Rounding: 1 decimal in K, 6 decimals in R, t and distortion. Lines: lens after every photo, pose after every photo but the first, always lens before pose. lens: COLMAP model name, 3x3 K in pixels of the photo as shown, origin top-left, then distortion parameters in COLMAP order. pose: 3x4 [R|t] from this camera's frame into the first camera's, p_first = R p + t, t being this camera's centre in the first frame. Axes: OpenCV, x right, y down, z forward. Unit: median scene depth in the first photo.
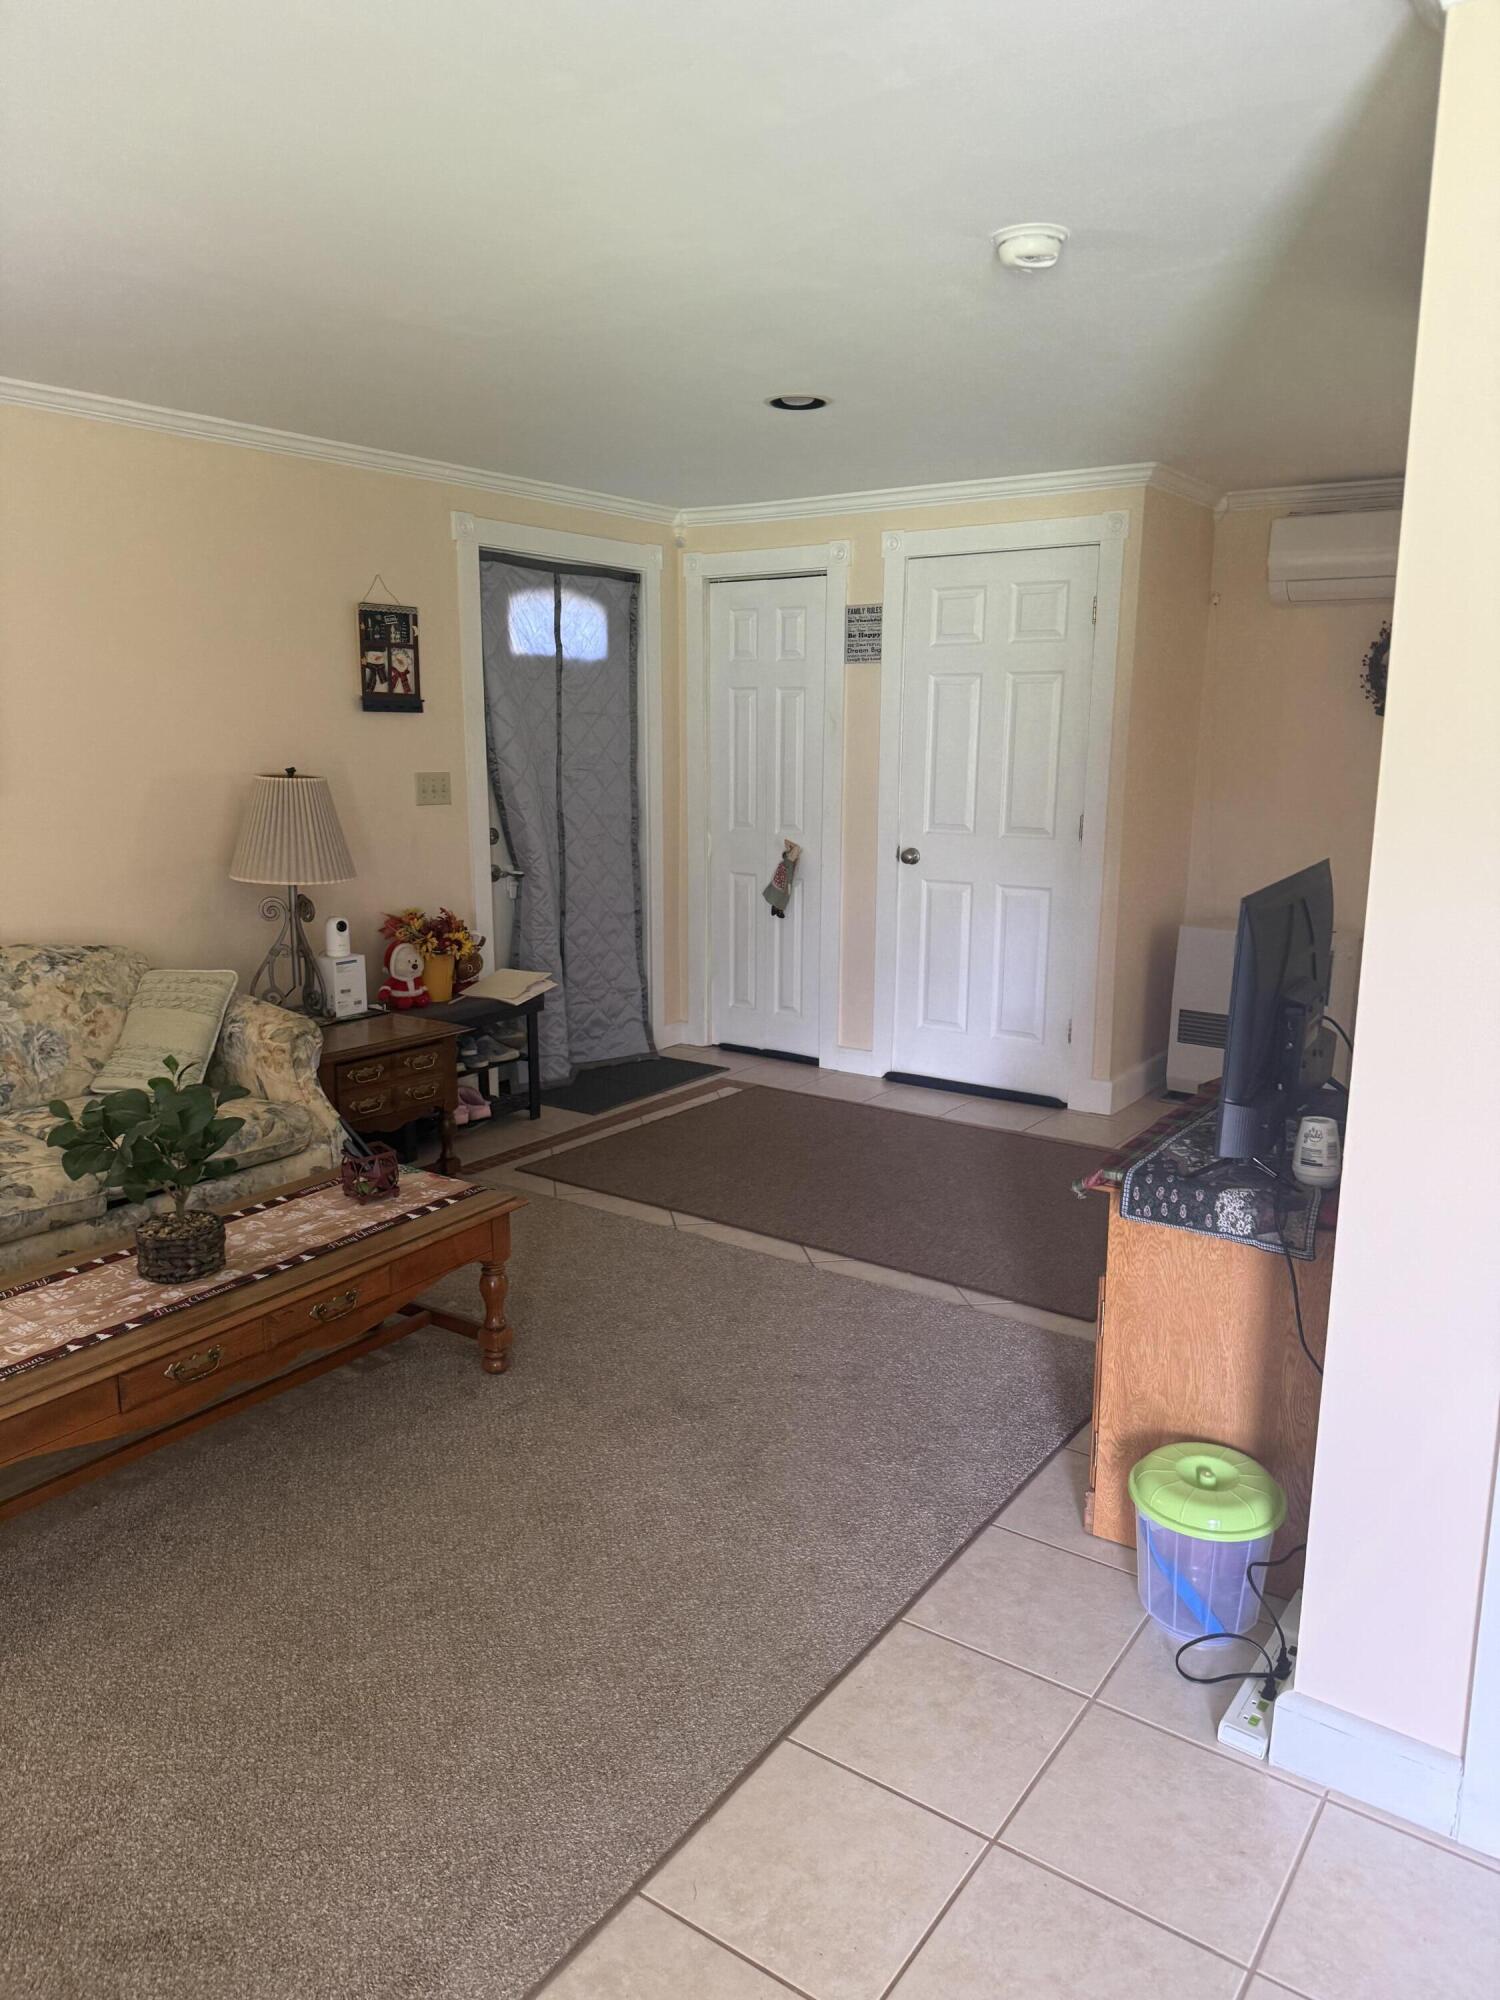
lens RADIAL K [[1385.2, 0, 764.9], [0, 1385.2, 1005.0], [0, 0, 1]] dist [0.069945, -0.106430]
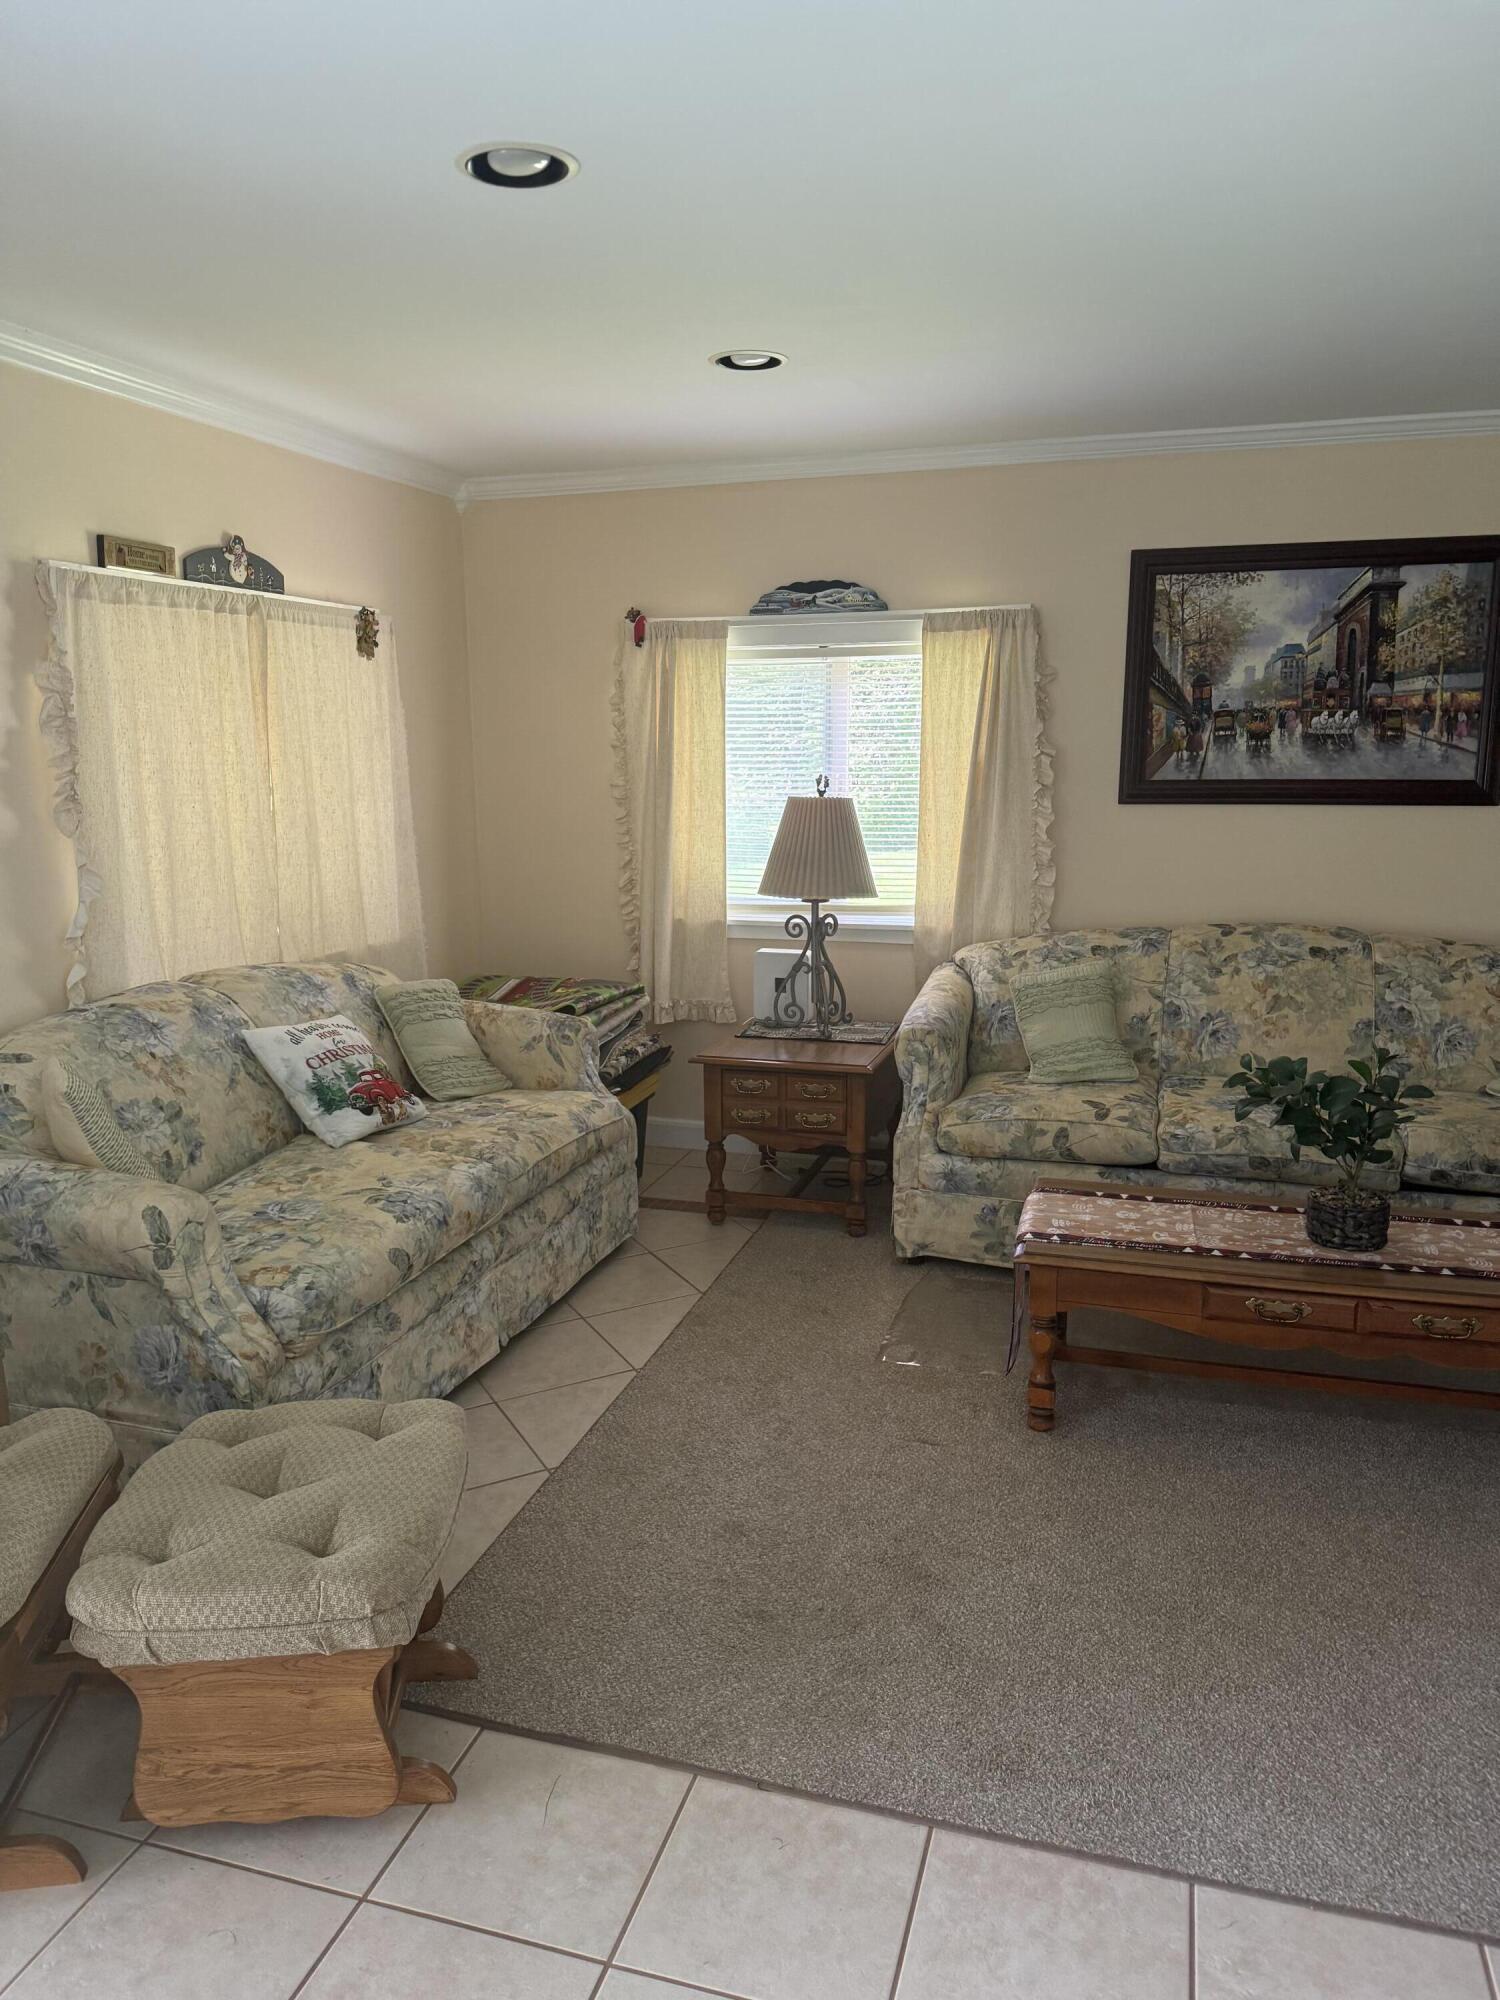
lens RADIAL K [[1385.2, 0, 734.4], [0, 1385.2, 1008.3], [0, 0, 1]] dist [0.069945, -0.106430]
pose [[0.293951, 0.171702, -0.940272, 0.442730], [-0.179419, 0.976158, 0.122164, -0.034589], [0.938830, 0.132792, 0.317749, 0.189566]]
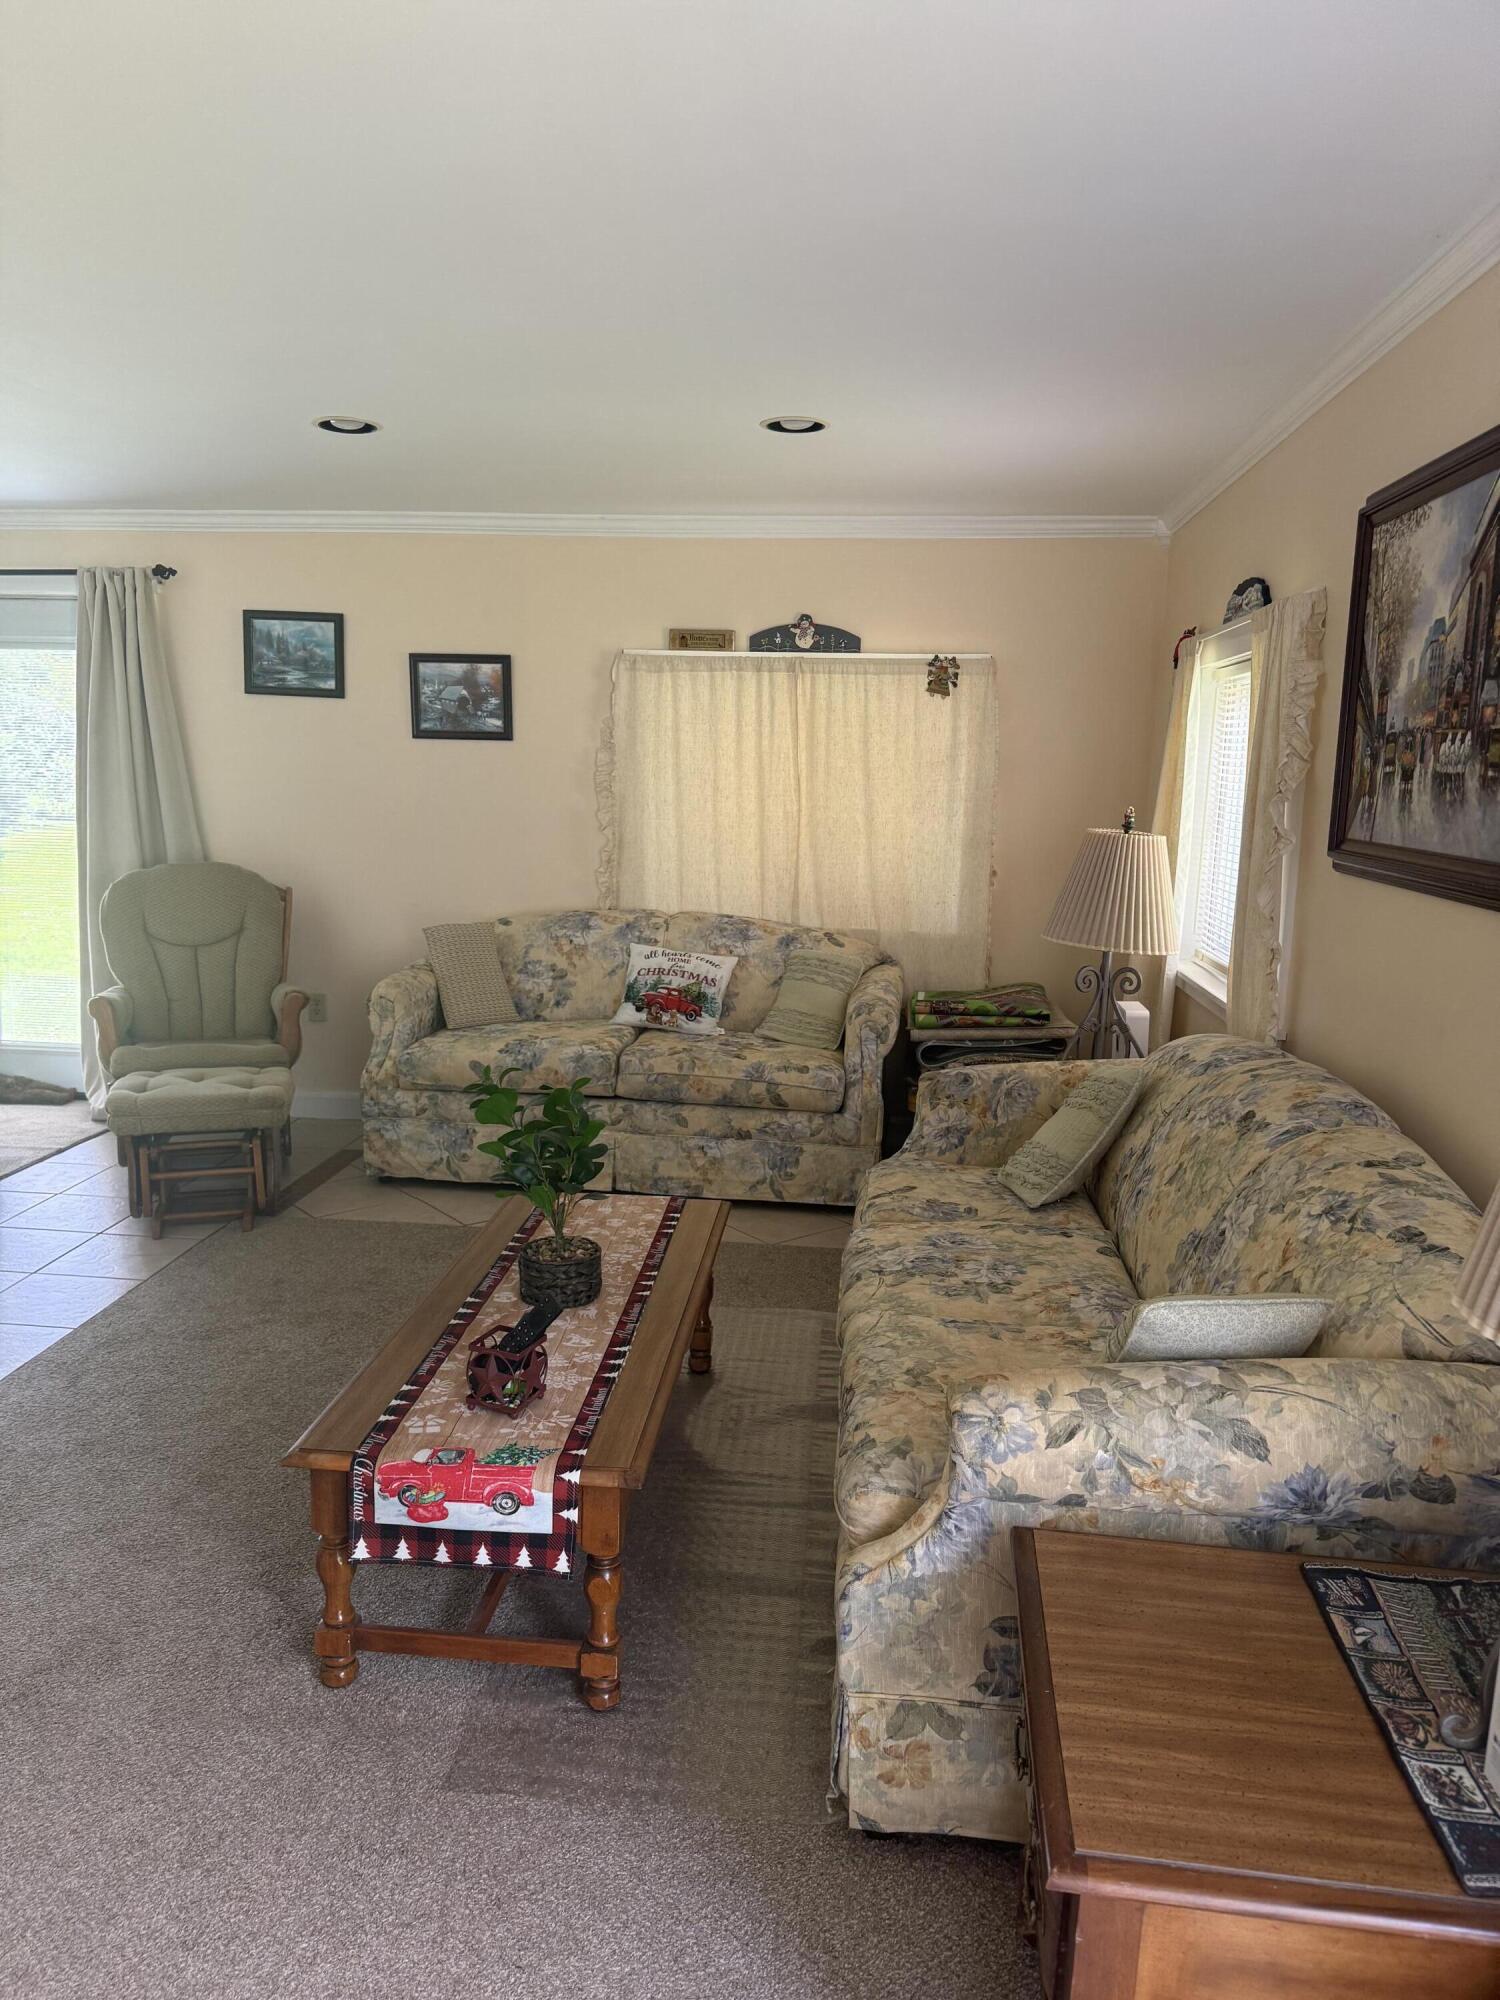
lens RADIAL K [[1385.2, 0, 753.0], [0, 1385.2, 1009.0], [0, 0, 1]] dist [0.069945, -0.106430]
pose [[-0.874923, 0.051284, -0.481539, -0.067805], [-0.129705, 0.933229, 0.335054, -0.361816], [0.466569, 0.355604, -0.809851, 1.831508]]
